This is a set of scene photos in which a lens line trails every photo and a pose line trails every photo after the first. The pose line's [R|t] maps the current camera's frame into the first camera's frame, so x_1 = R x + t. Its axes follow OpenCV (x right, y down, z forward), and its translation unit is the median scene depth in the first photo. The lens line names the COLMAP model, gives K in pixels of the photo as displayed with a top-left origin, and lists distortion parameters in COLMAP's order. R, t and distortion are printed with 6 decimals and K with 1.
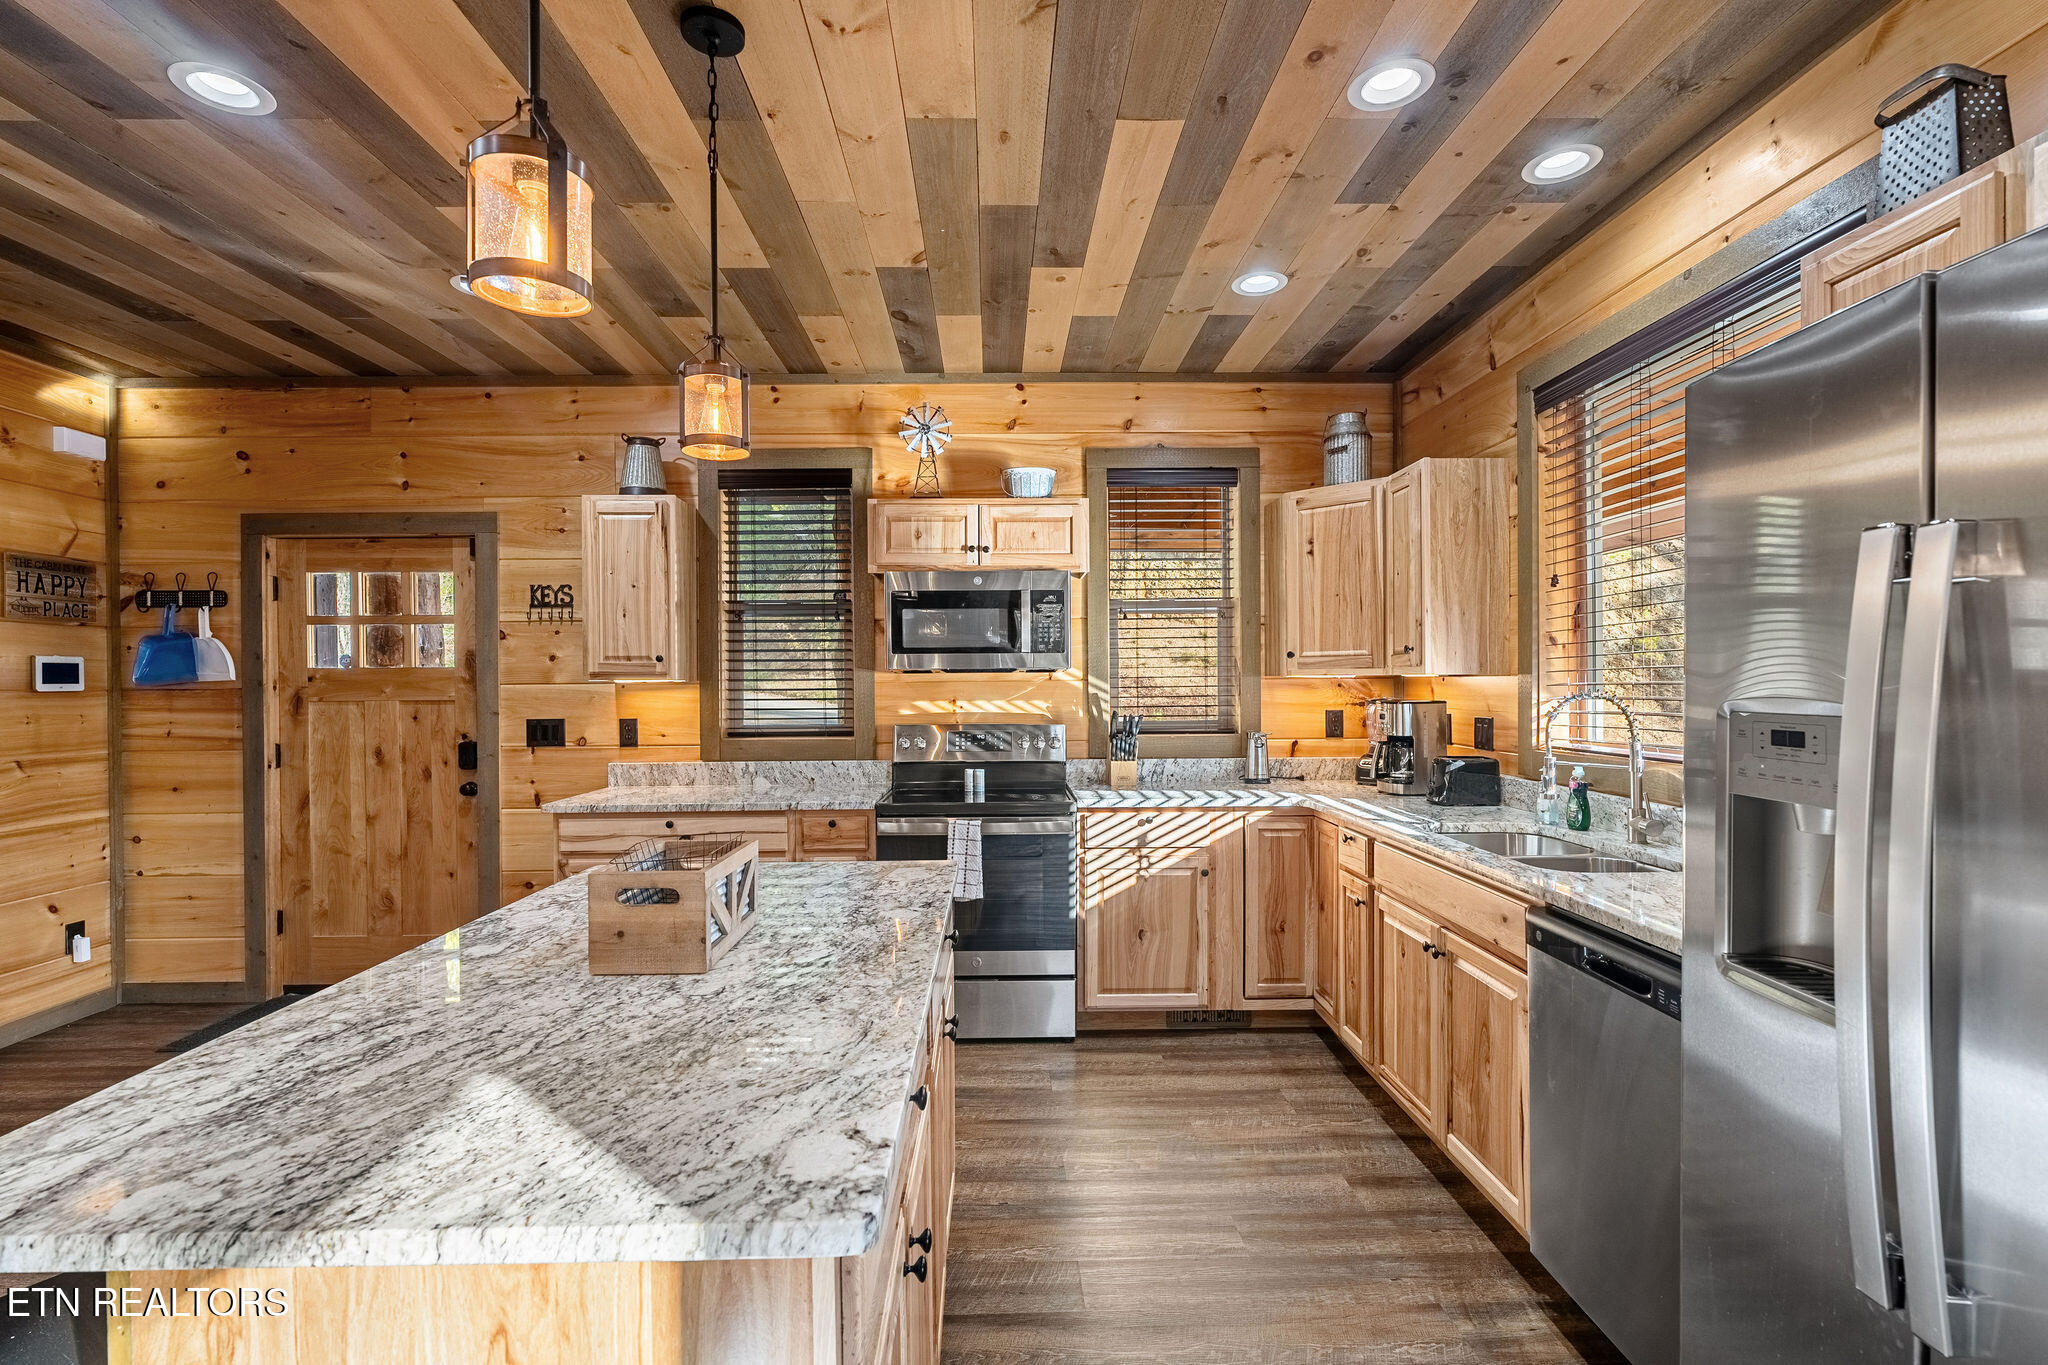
lens RADIAL K [[932.3, 0, 1017.3], [0, 932.3, 683.5], [0, 0, 1]] dist [-0.006045, 0.002916]
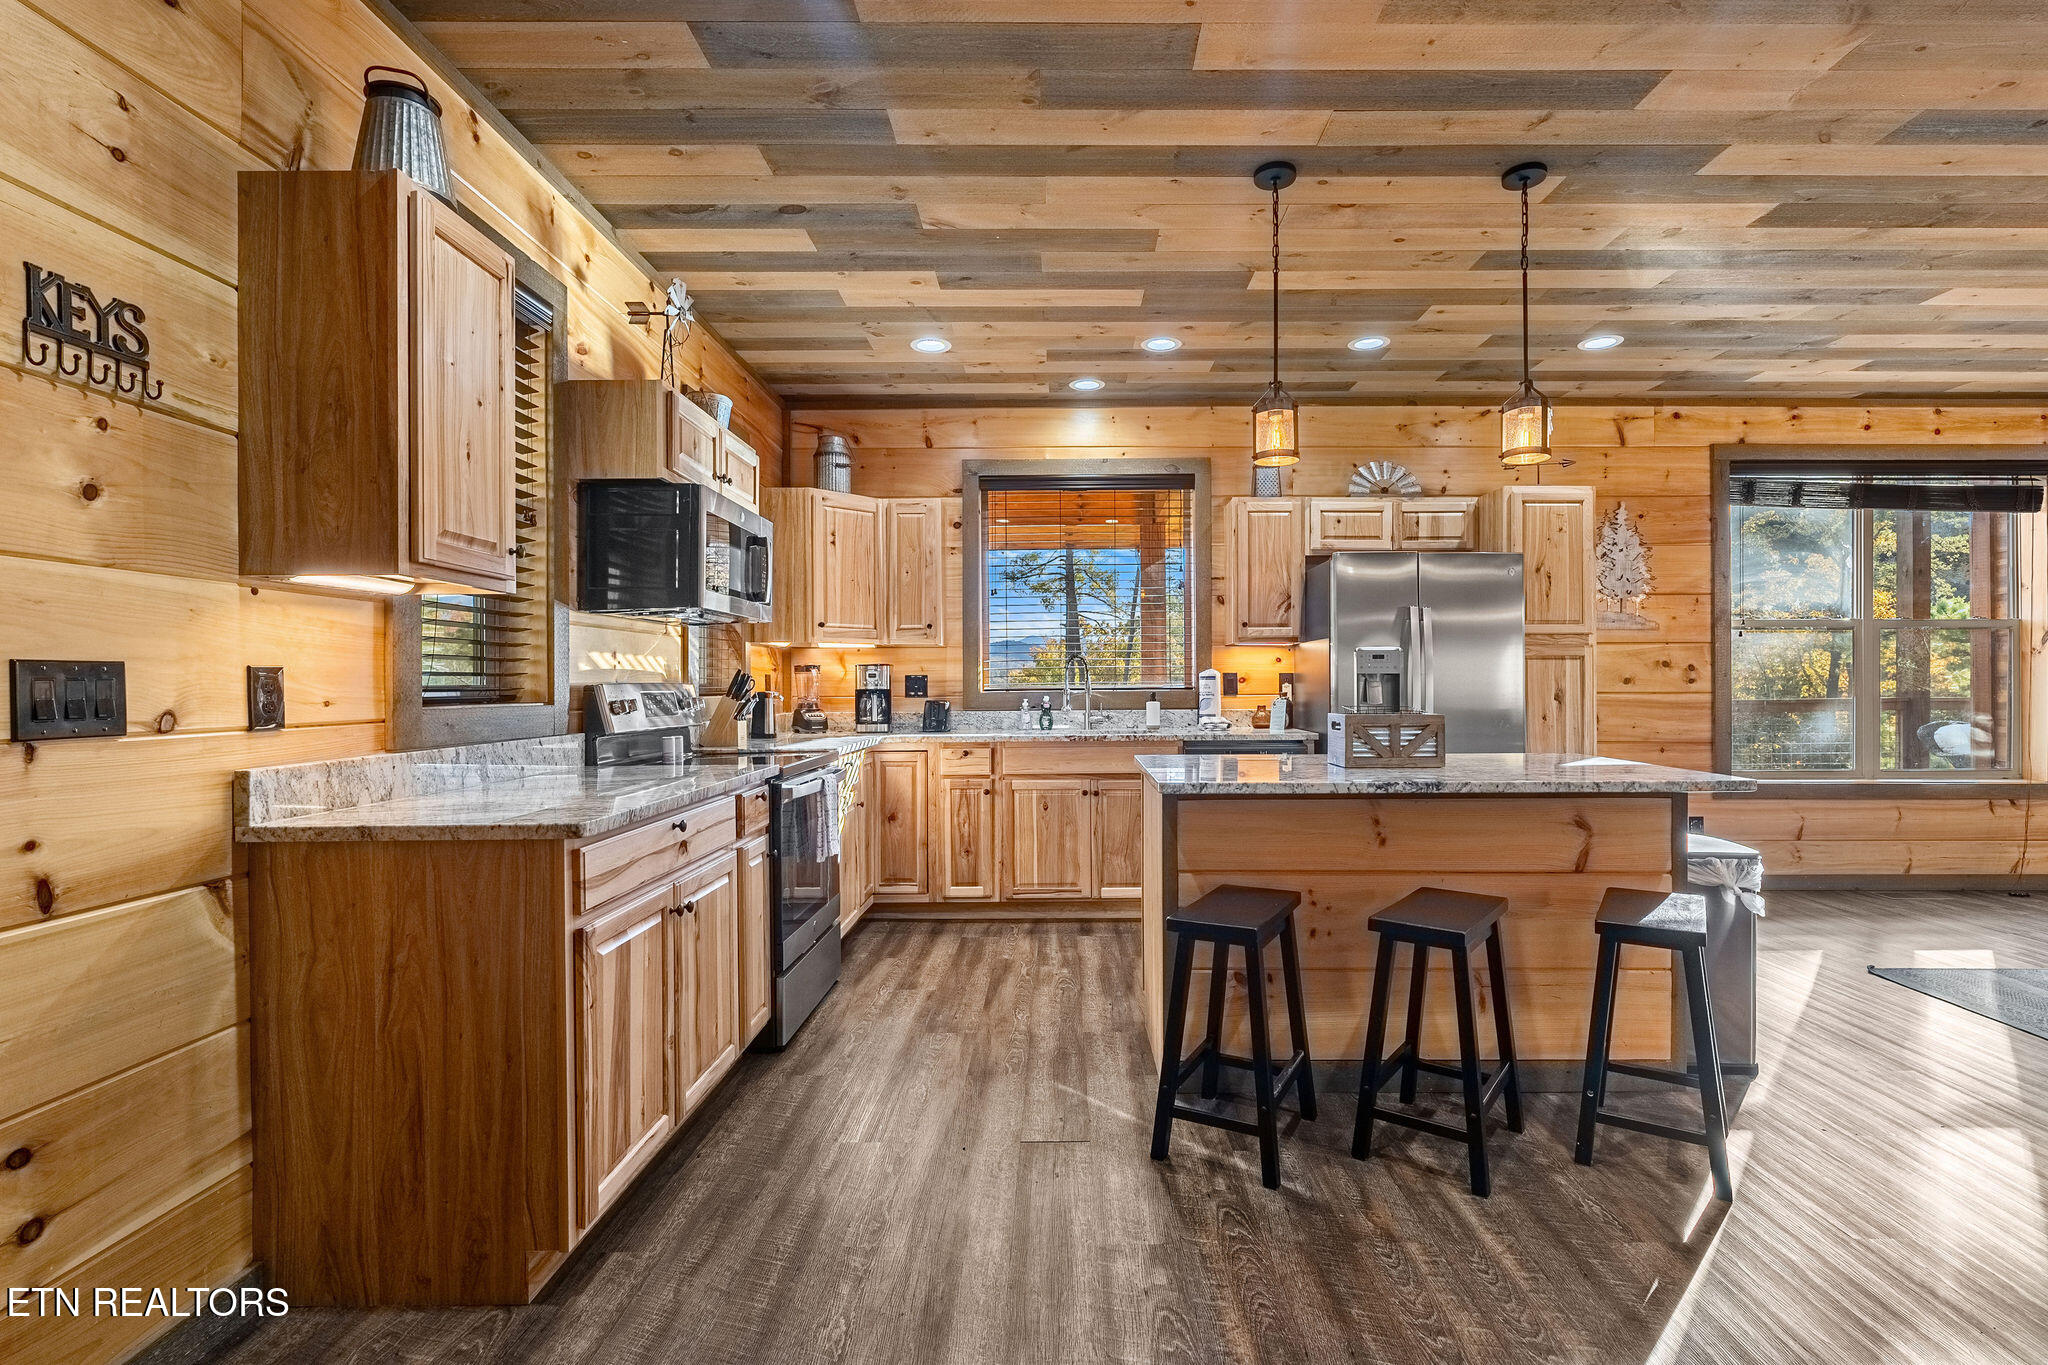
lens RADIAL K [[932.3, 0, 1070.9], [0, 932.3, 687.9], [0, 0, 1]] dist [-0.006045, 0.002916]
pose [[0.017747, 0.000873, 0.999842, -0.862854], [0.006338, 0.999979, -0.000986, 0.051833], [-0.999822, 0.006355, 0.017741, 0.625354]]
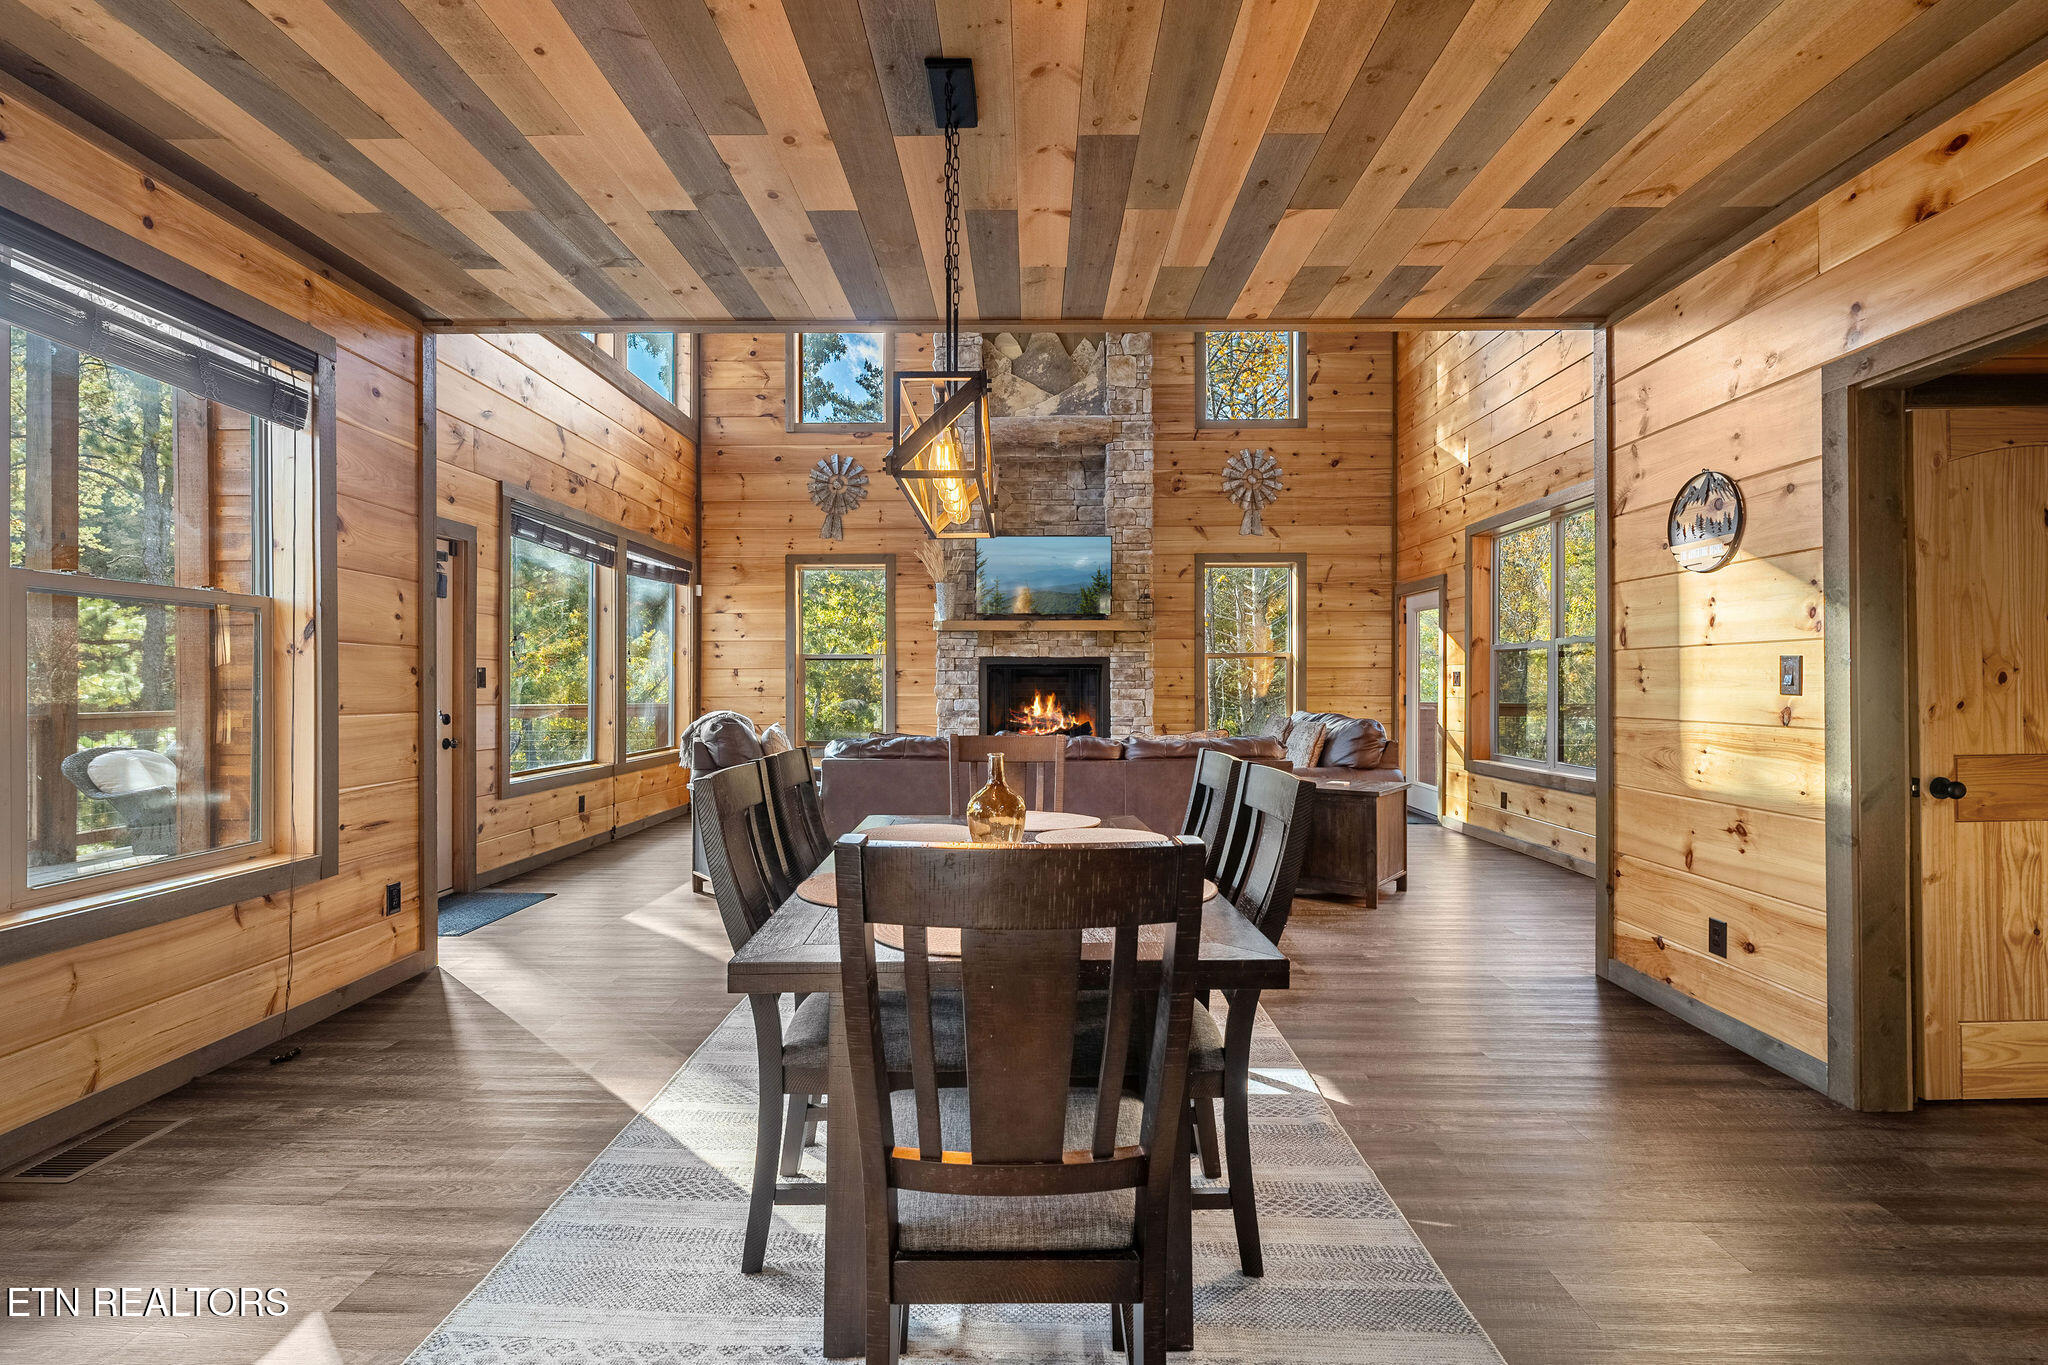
lens RADIAL K [[932.3, 0, 1019.8], [0, 932.3, 680.9], [0, 0, 1]] dist [-0.006045, 0.002916]
pose [[-0.999462, 0.009724, 0.031336, -0.192675], [0.009735, 0.999953, 0.000202, 0.041101], [-0.031332, 0.000506, -0.999509, 0.090437]]
